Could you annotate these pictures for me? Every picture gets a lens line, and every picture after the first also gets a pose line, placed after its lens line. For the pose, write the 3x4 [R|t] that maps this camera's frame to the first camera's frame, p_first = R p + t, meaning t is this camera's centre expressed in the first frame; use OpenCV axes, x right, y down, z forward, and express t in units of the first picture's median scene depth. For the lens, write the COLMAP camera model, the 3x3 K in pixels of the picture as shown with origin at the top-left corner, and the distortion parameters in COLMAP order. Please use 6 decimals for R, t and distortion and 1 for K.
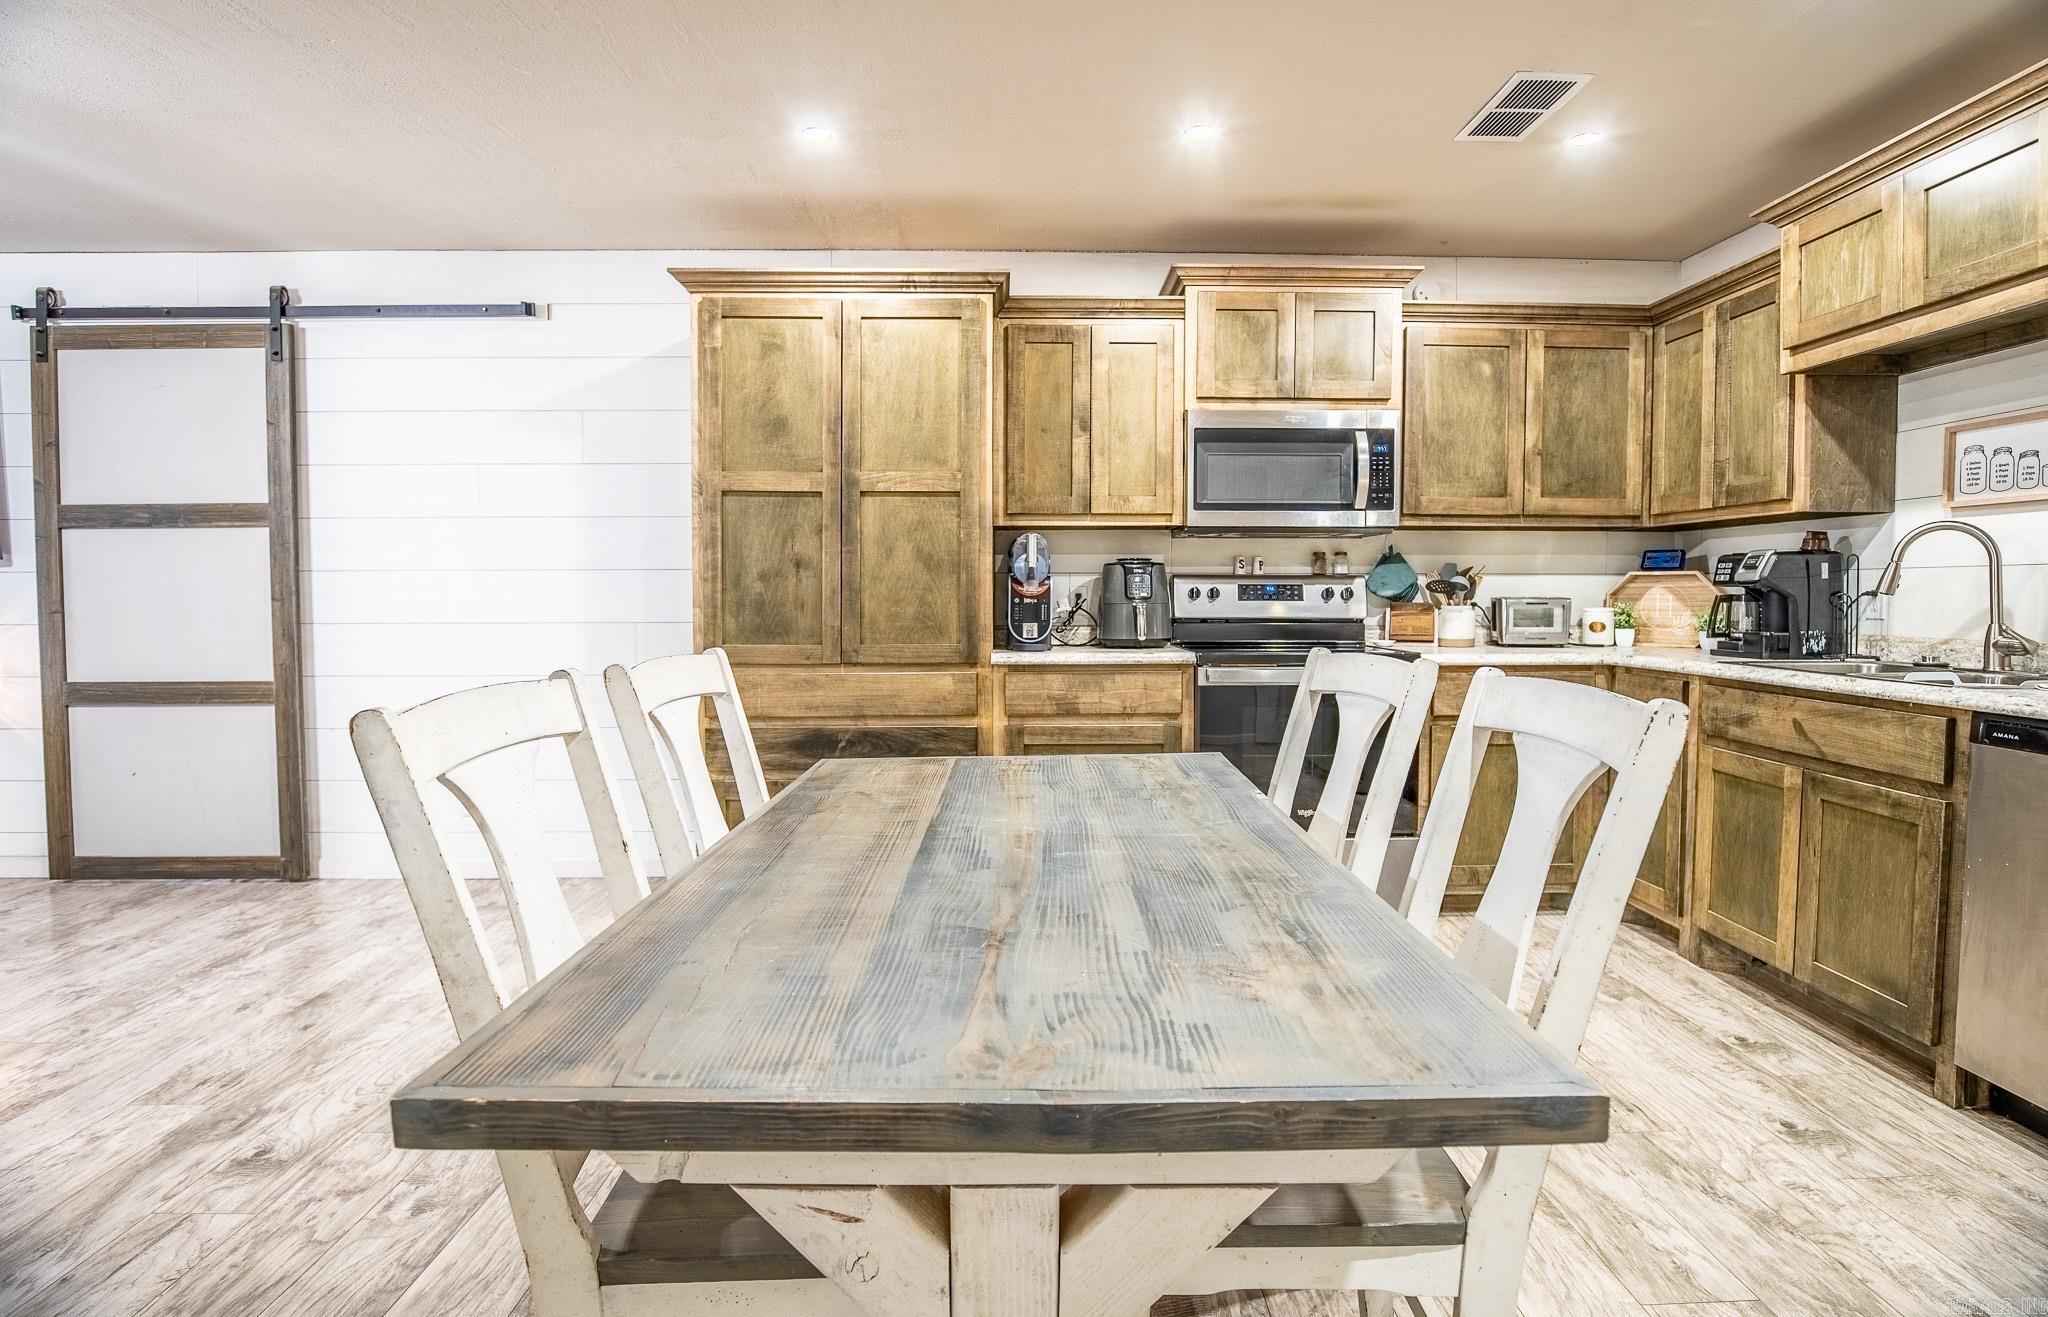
lens RADIAL K [[1006.9, 0, 1025.5], [0, 1006.9, 630.9], [0, 0, 1]] dist [-0.025871, 0.000818]
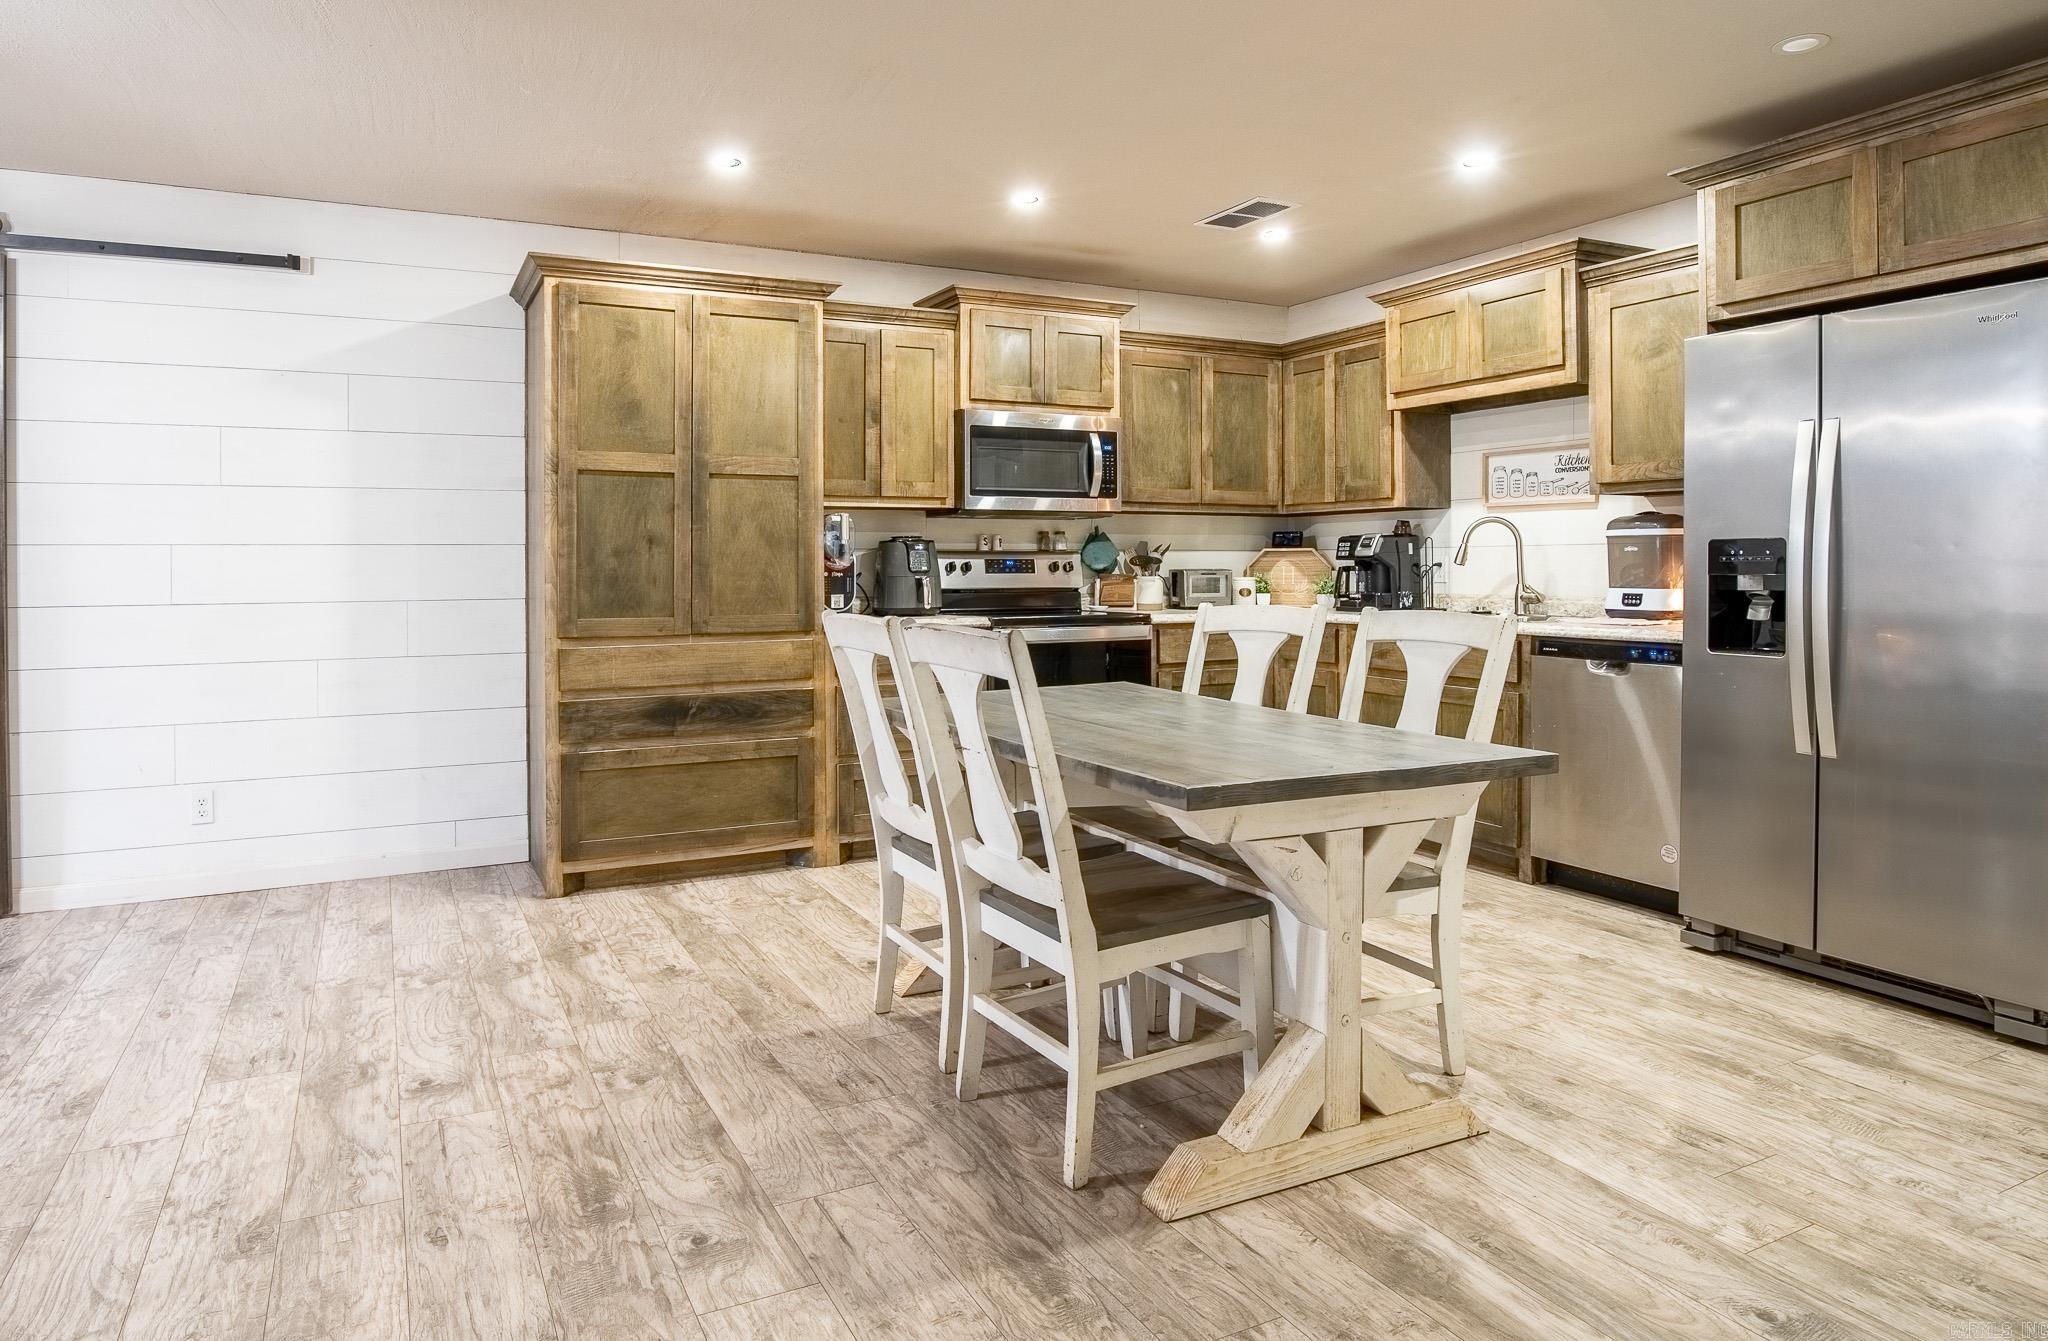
lens RADIAL K [[1196.6, 0, 922.4], [0, 1196.6, 562.5], [0, 0, 1]] dist [-0.023229, -0.003131]
pose [[0.918707, -0.002639, 0.394930, -0.458161], [0.019416, 0.999070, -0.038492, 0.009895], [-0.394461, 0.043031, 0.917904, -0.258519]]
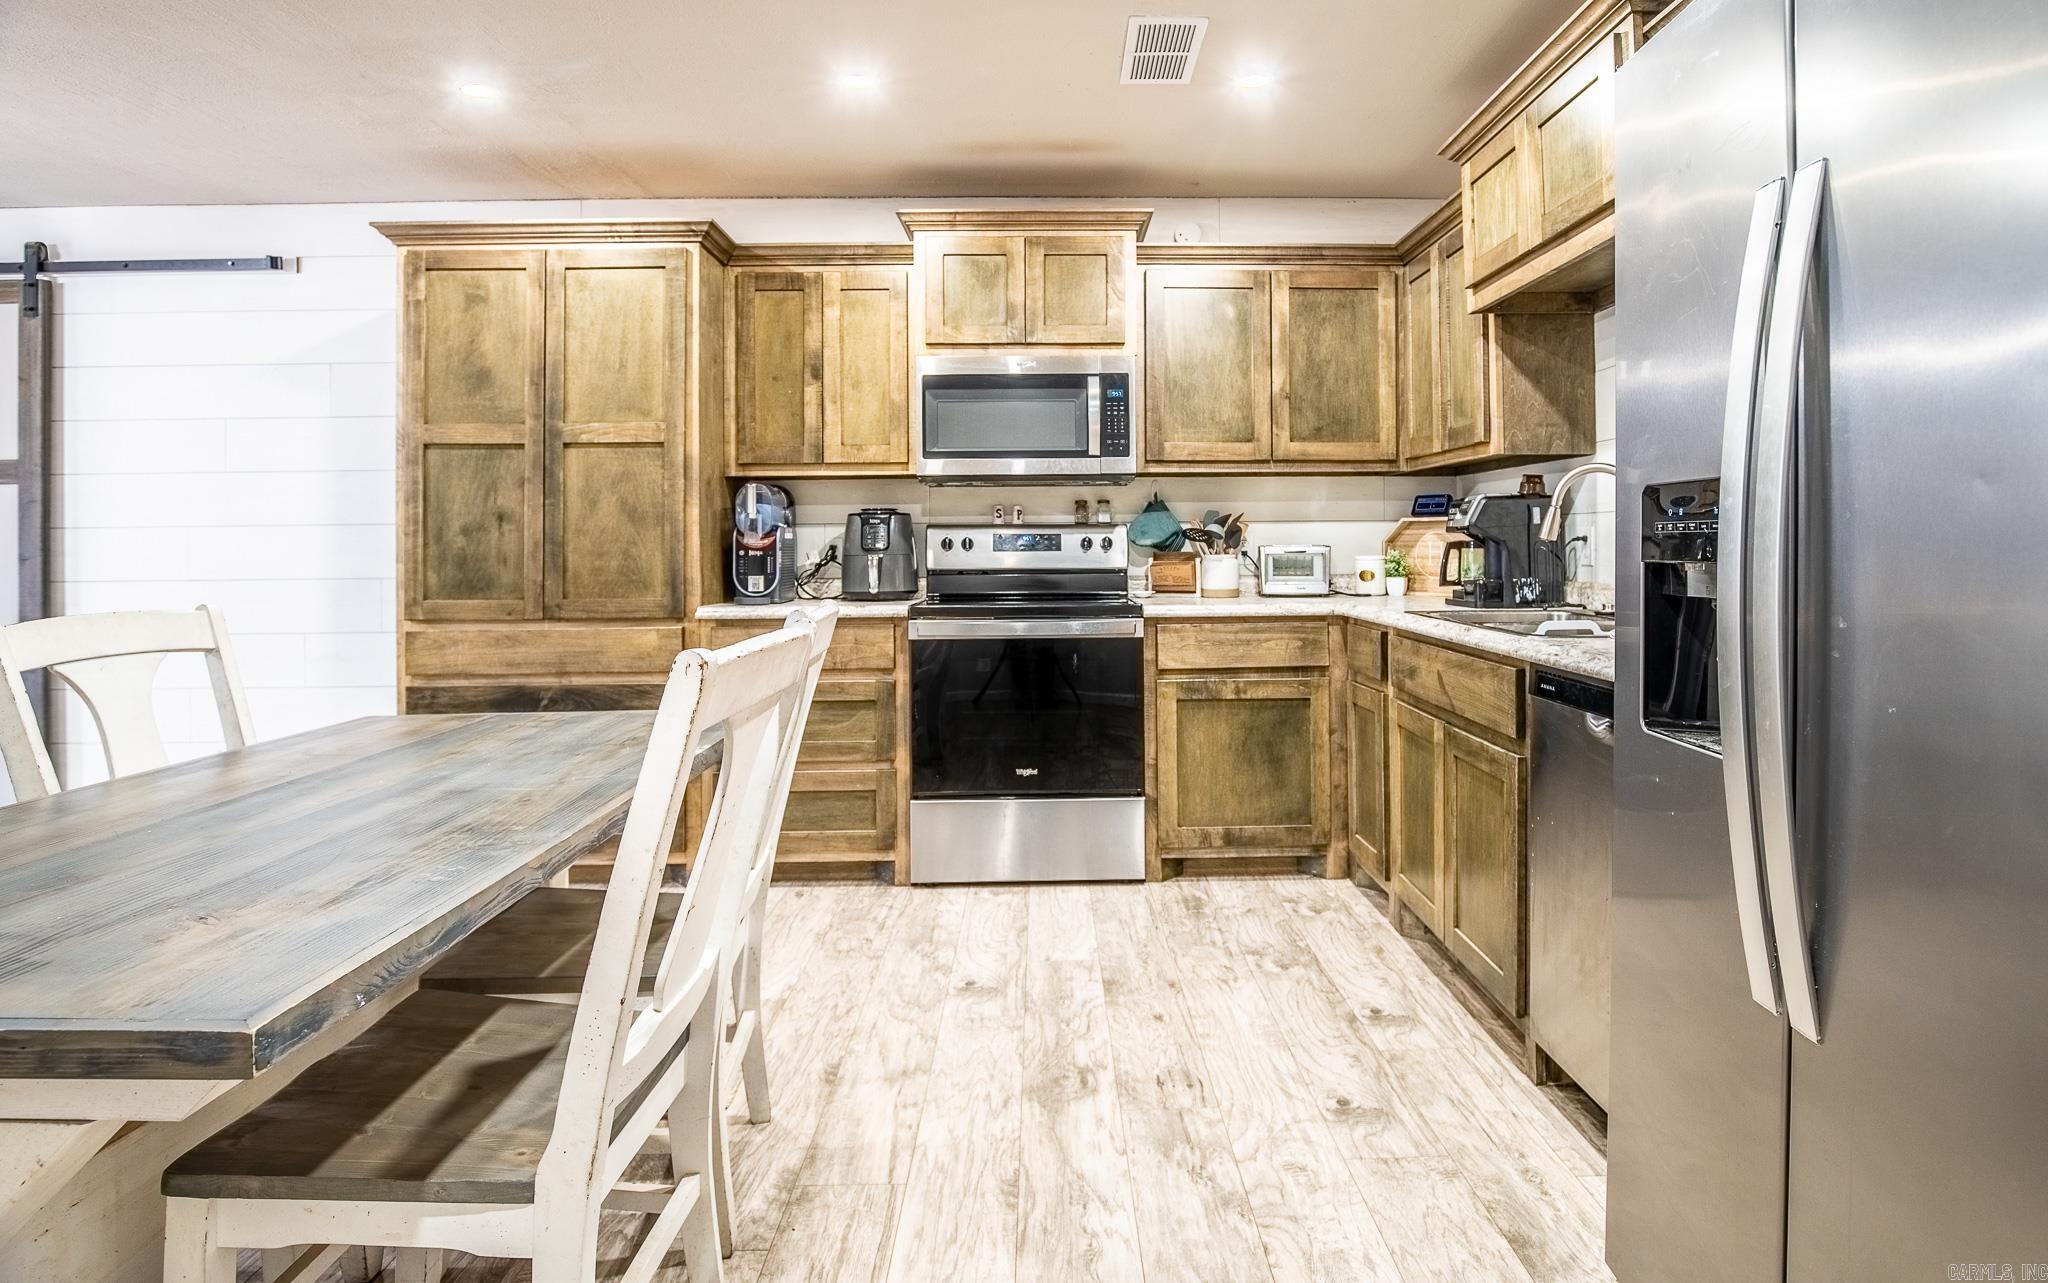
lens RADIAL K [[1058.1, 0, 1023.9], [0, 1058.1, 532.9], [0, 0, 1]] dist [-0.026120, -0.000410]
pose [[0.999951, -0.007628, -0.006322, 0.289889], [0.007324, 0.998877, -0.046803, 0.000196], [0.006672, 0.046755, 0.998884, -0.019503]]
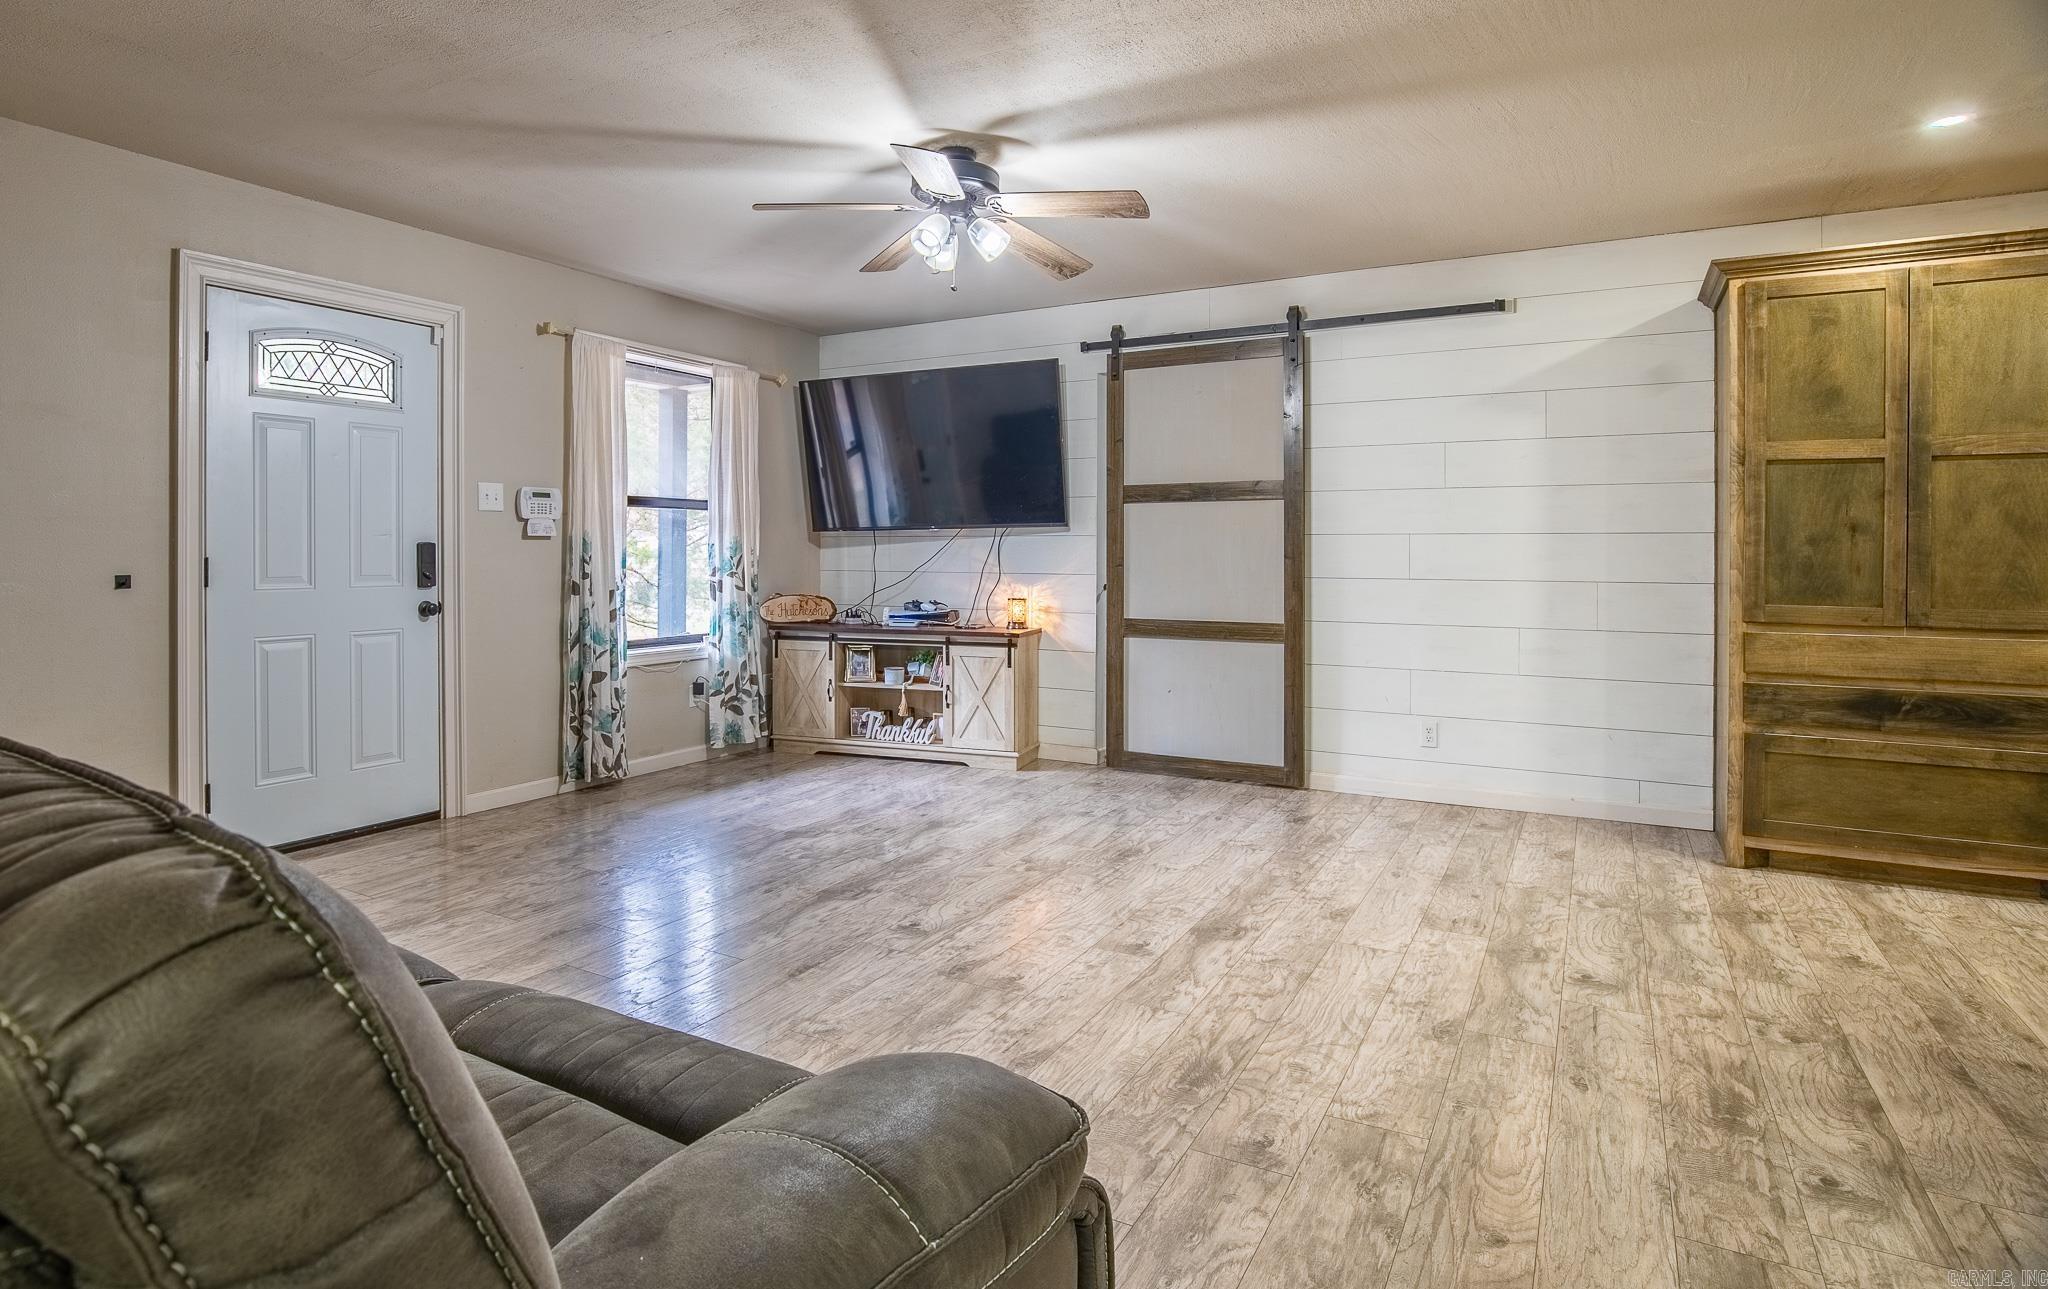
lens RADIAL K [[1068.9, 0, 998.2], [0, 1068.9, 546.1], [0, 0, 1]] dist [-0.017932, 0.001449]
pose [[0.860033, 0.003460, -0.510227, -0.426704], [-0.025739, 0.998998, -0.036612, 0.013849], [0.509589, 0.044620, 0.859260, -0.375352]]
